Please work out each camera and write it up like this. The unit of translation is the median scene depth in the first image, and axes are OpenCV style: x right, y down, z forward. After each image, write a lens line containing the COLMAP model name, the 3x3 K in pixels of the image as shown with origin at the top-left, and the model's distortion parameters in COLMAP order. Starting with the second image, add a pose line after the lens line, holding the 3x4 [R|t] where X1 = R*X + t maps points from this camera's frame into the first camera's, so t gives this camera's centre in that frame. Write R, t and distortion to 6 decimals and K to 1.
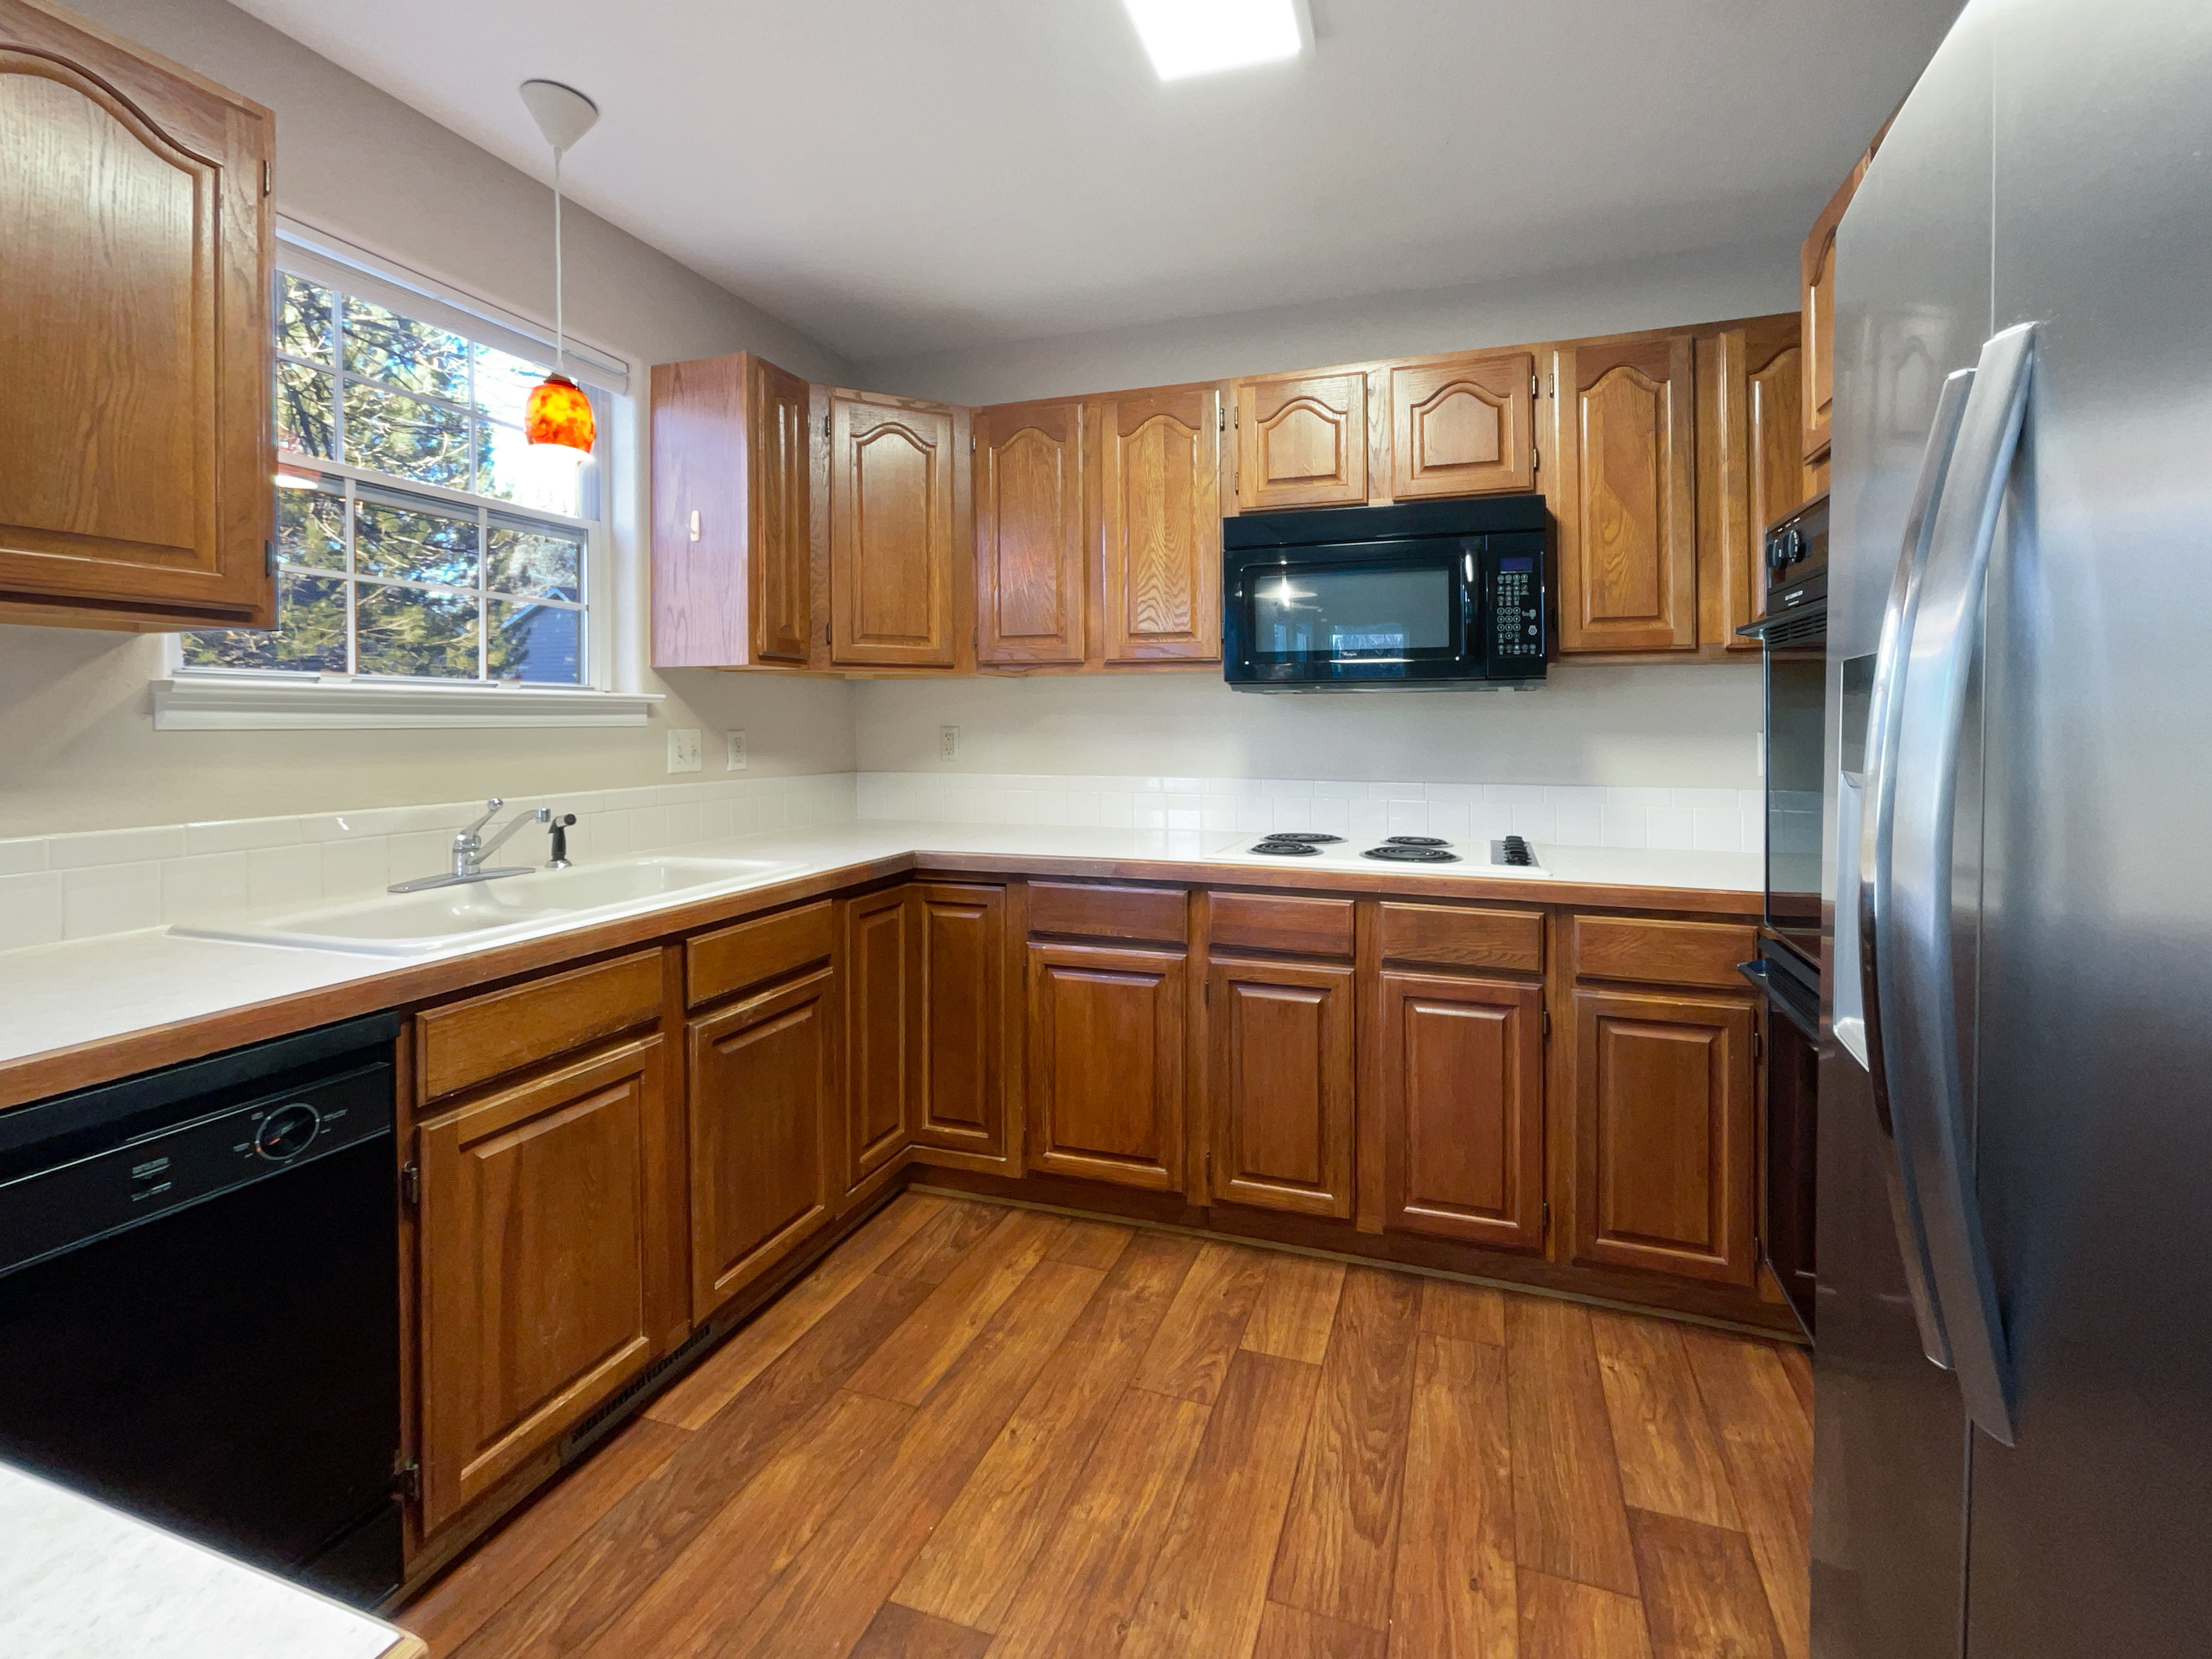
lens RADIAL K [[945.6, 0, 1180.6], [0, 945.6, 737.5], [0, 0, 1]] dist [-0.013703, 0.000883]
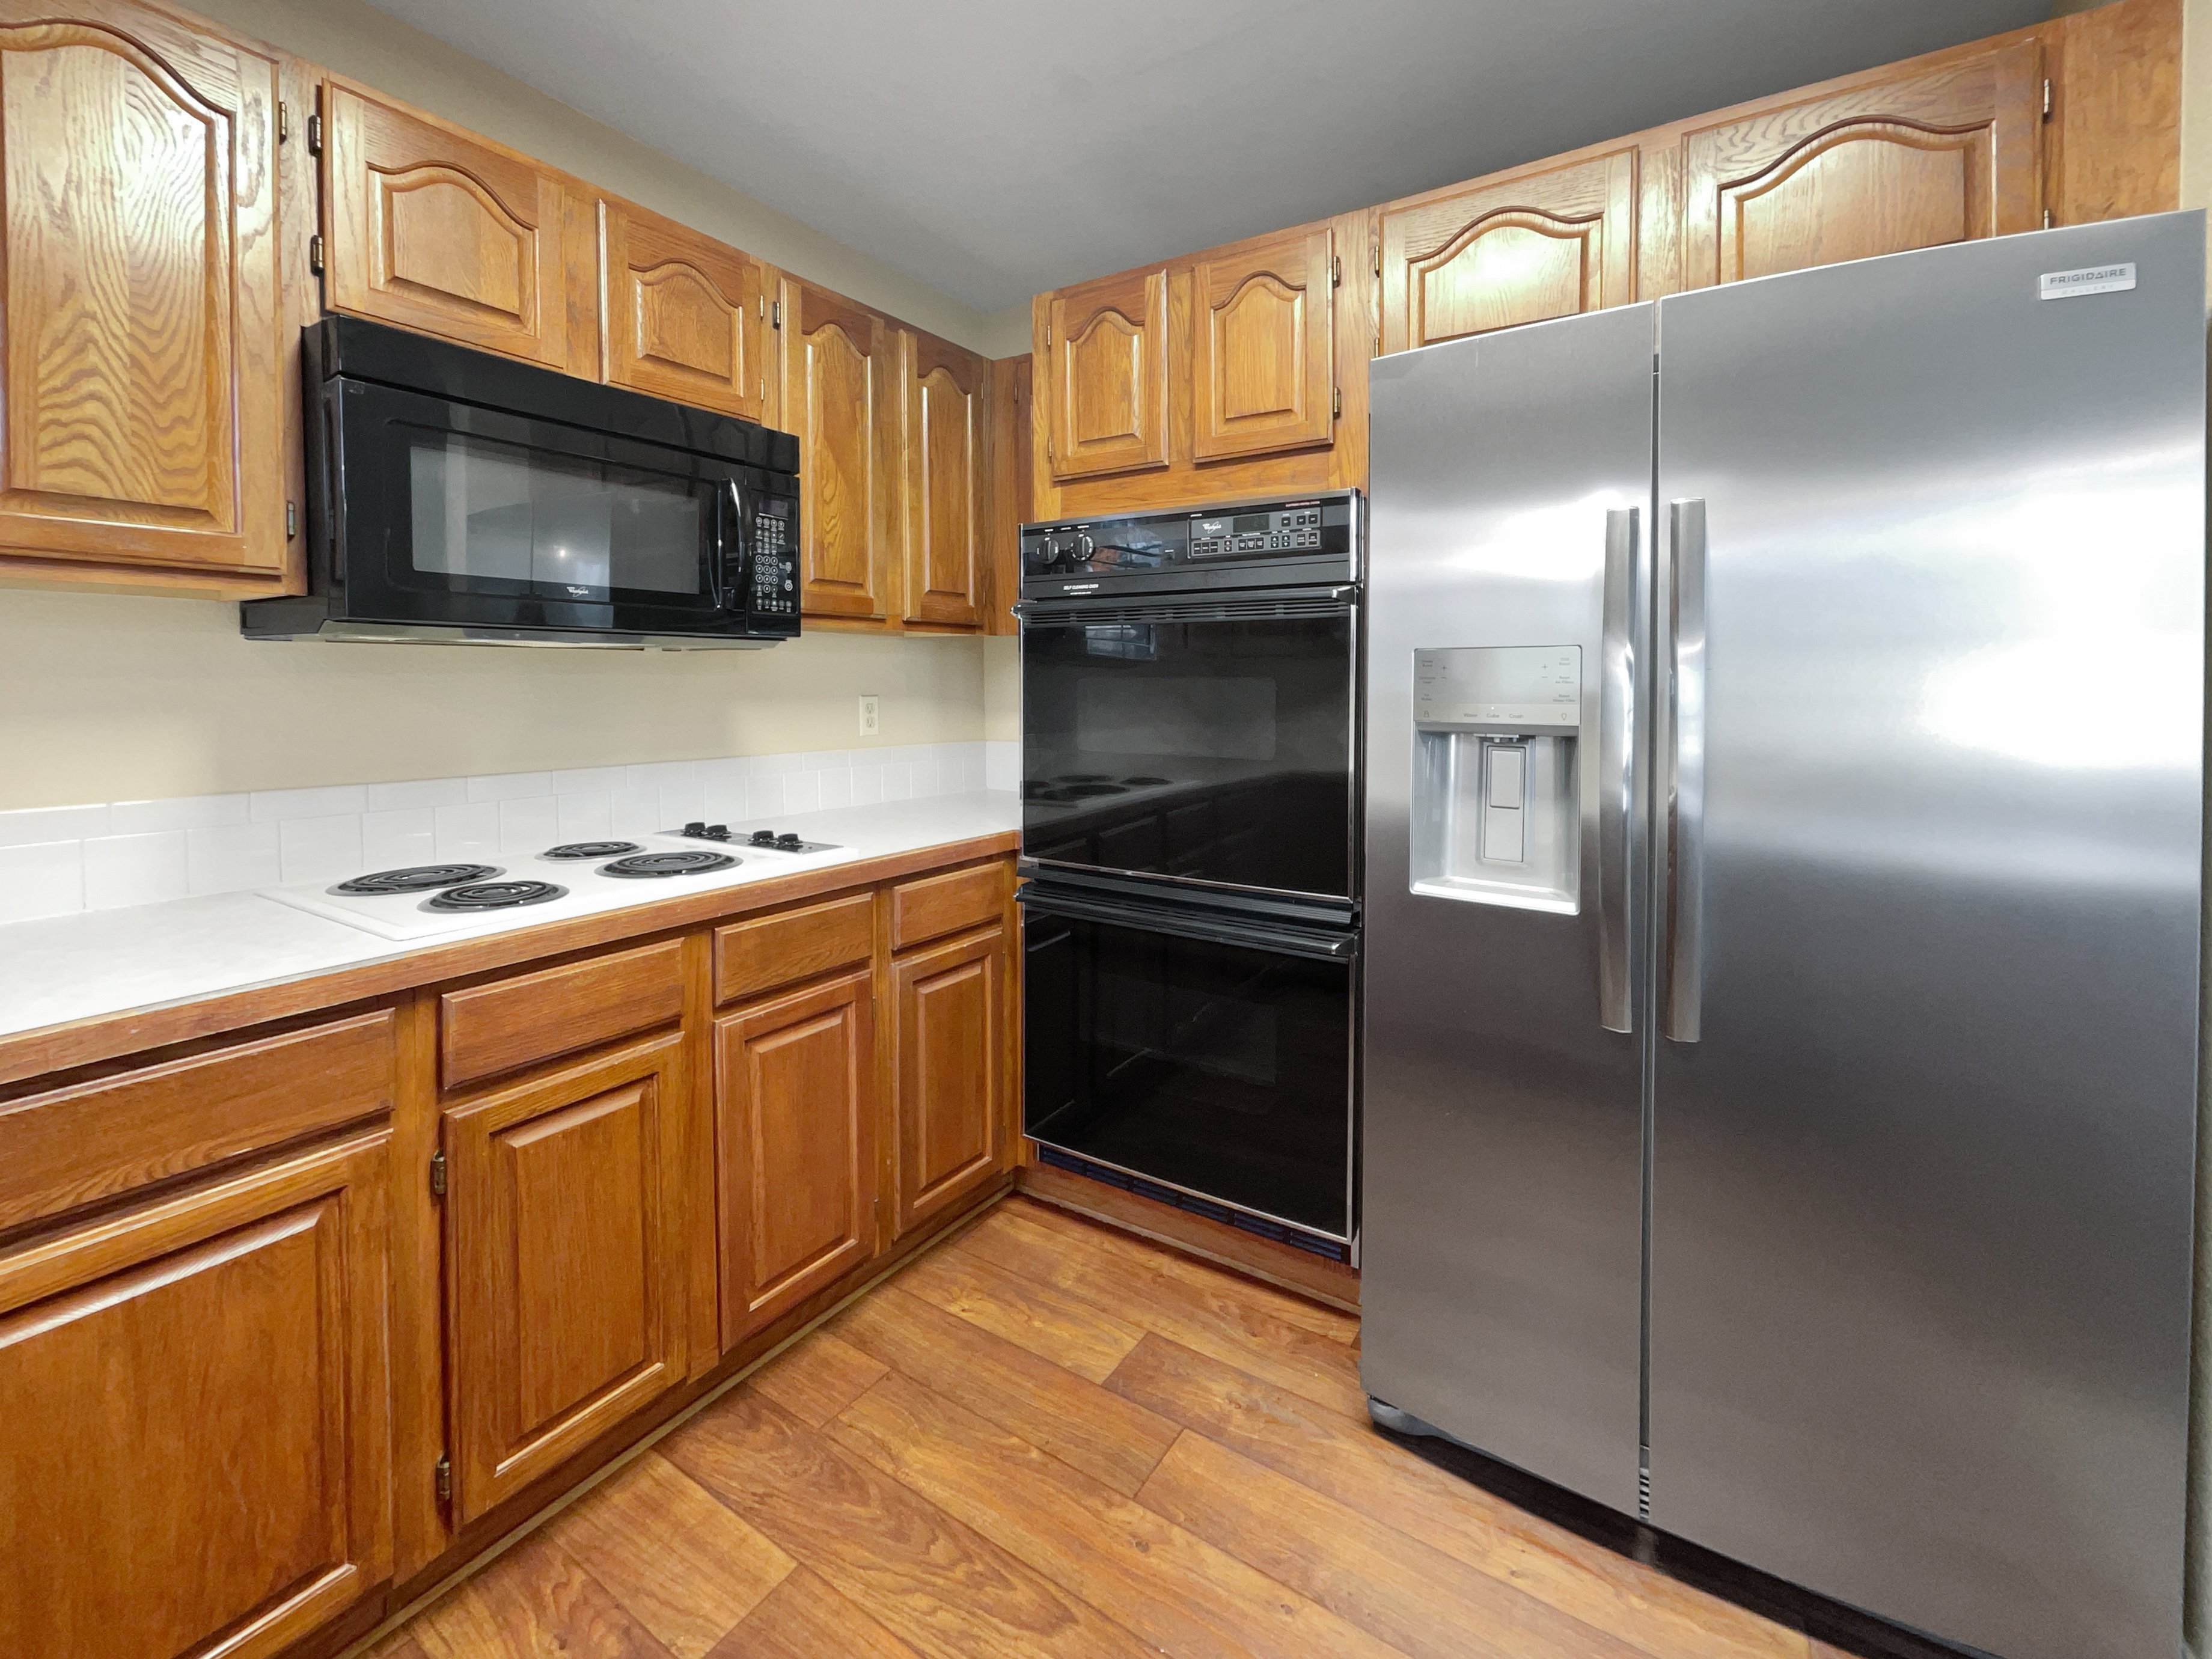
lens RADIAL K [[912.2, 0, 1125.9], [0, 912.2, 706.9], [0, 0, 1]] dist [-0.007363, 0.003901]
pose [[0.255895, -0.025578, 0.966366, -0.392938], [0.013759, 0.999645, 0.022815, -0.014723], [-0.966607, 0.007458, 0.256156, 0.484829]]
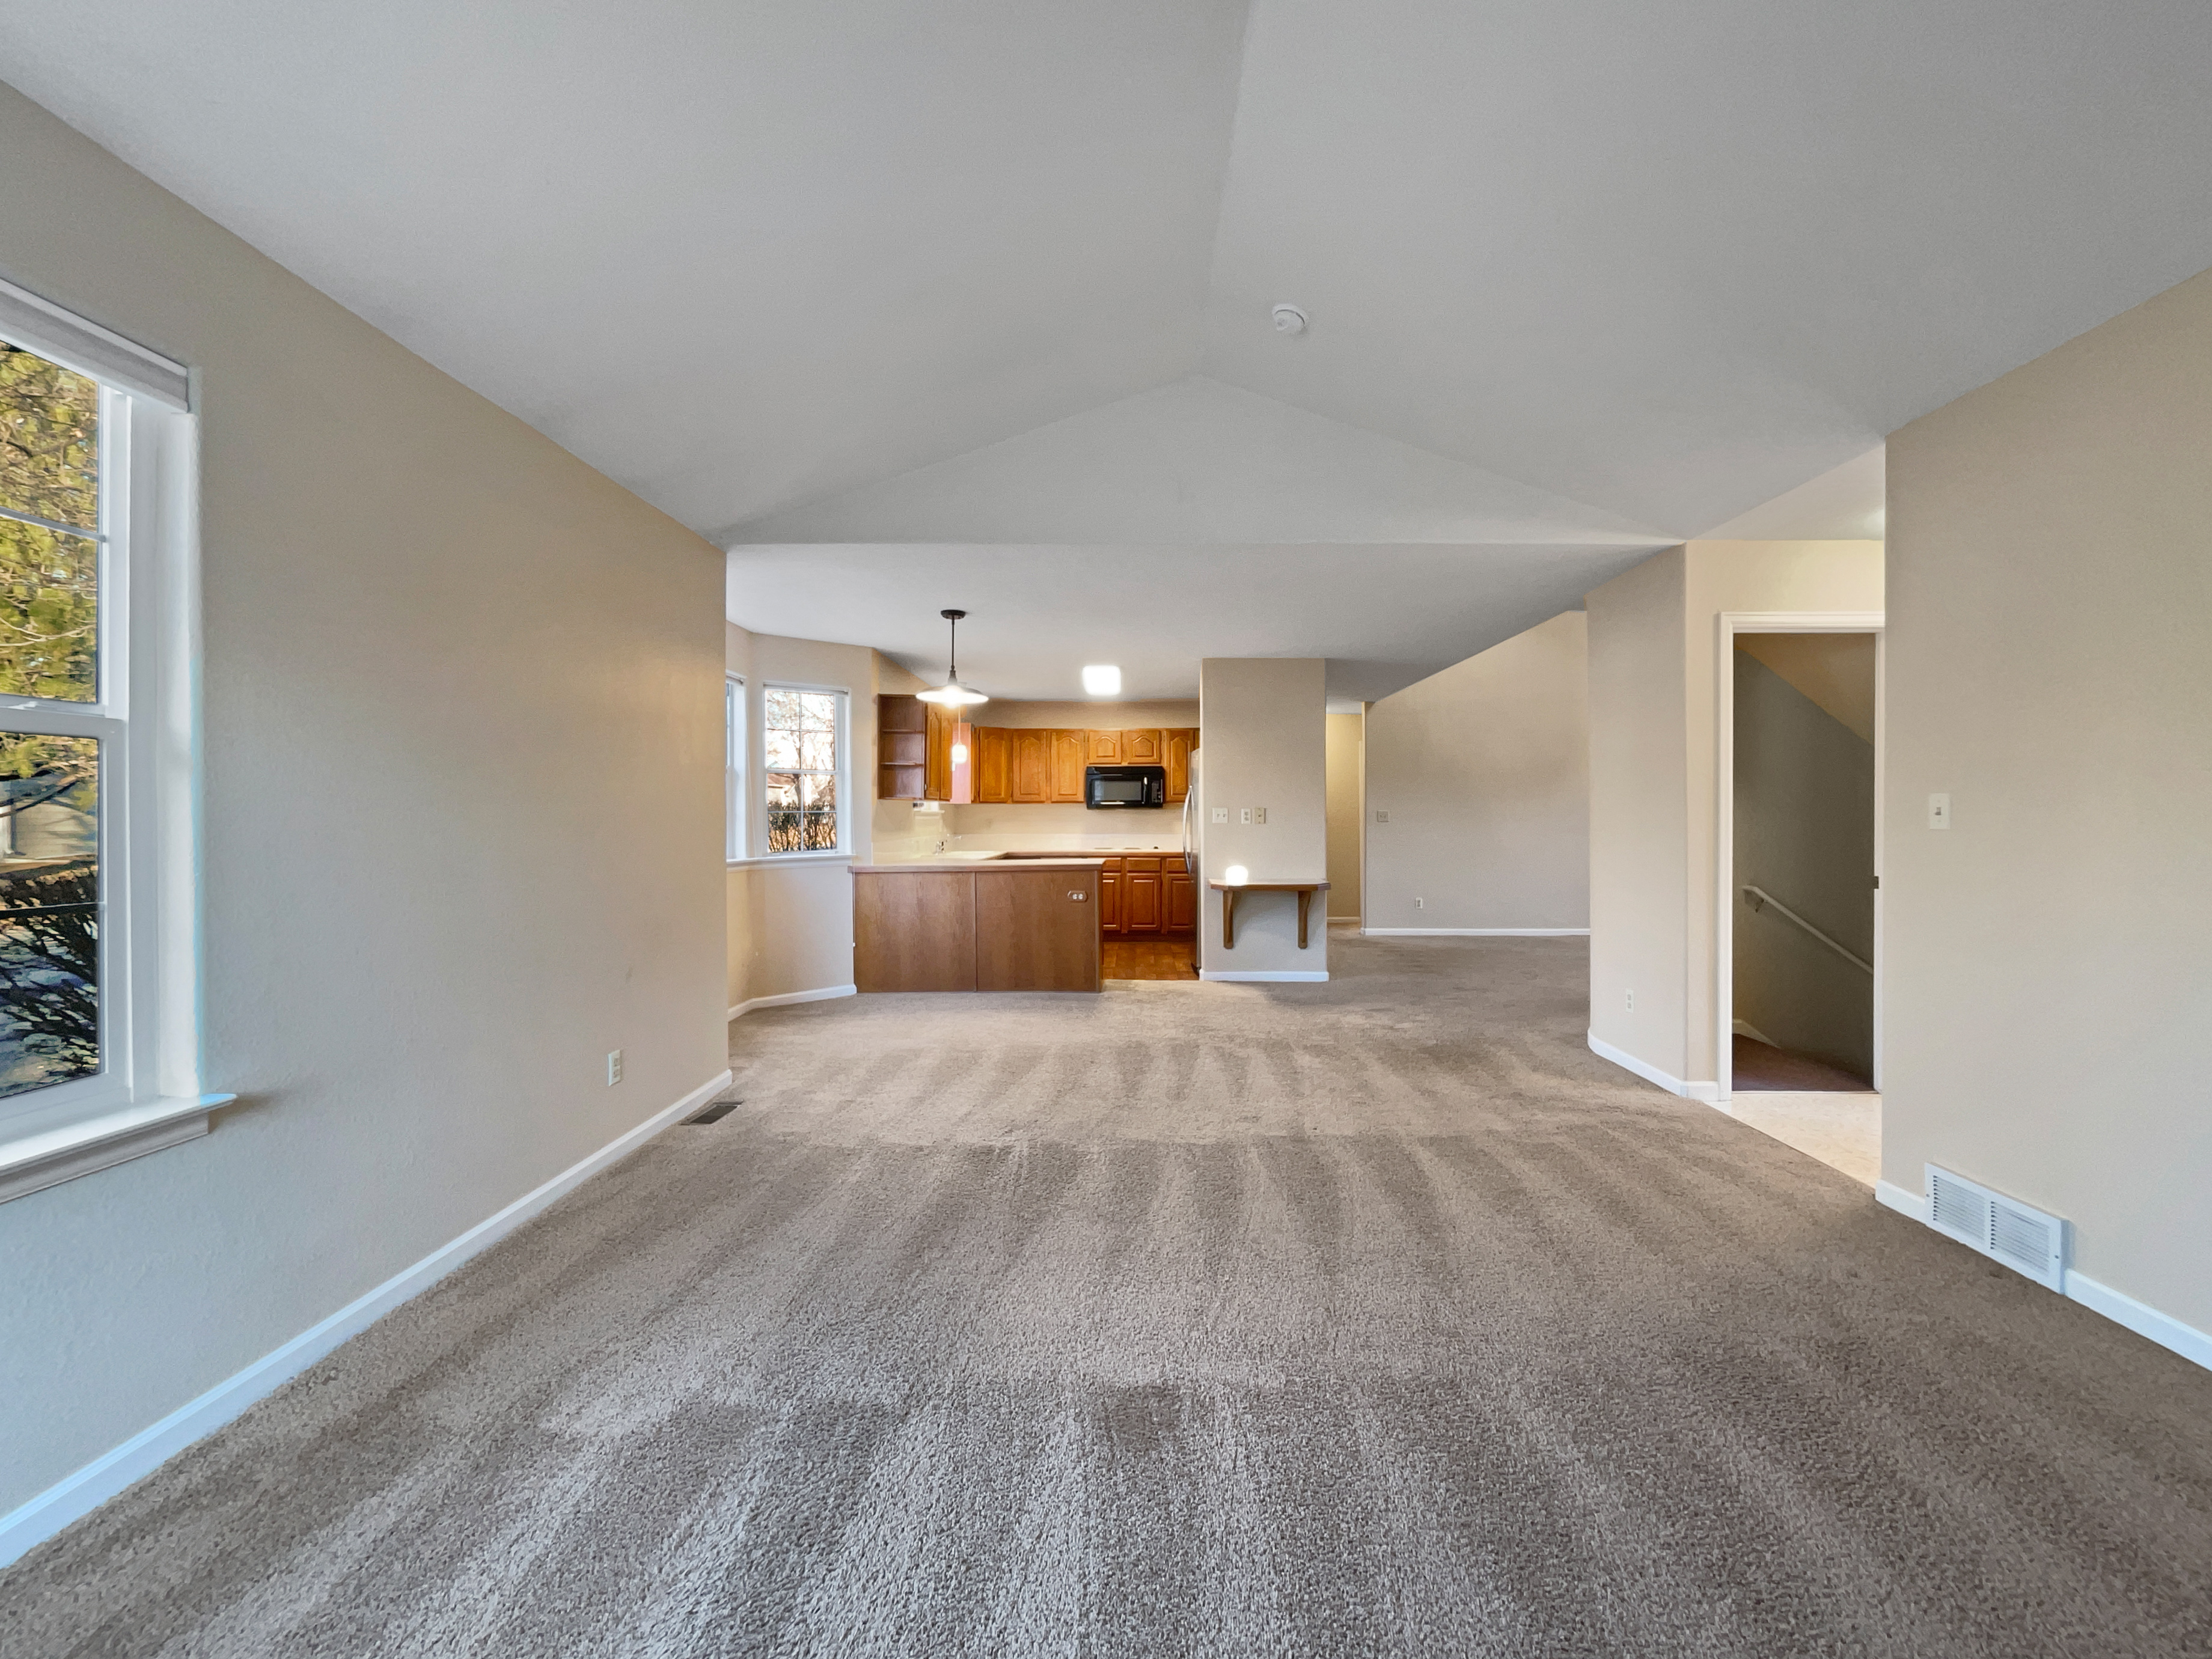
lens RADIAL K [[912.2, 0, 1103.6], [0, 912.2, 822.8], [0, 0, 1]] dist [-0.007363, 0.003901]
pose [[0.965948, -0.002423, 0.258726, -0.987030], [0.004814, 0.999951, -0.008612, 0.043493], [-0.258692, 0.009564, 0.965912, -3.068607]]
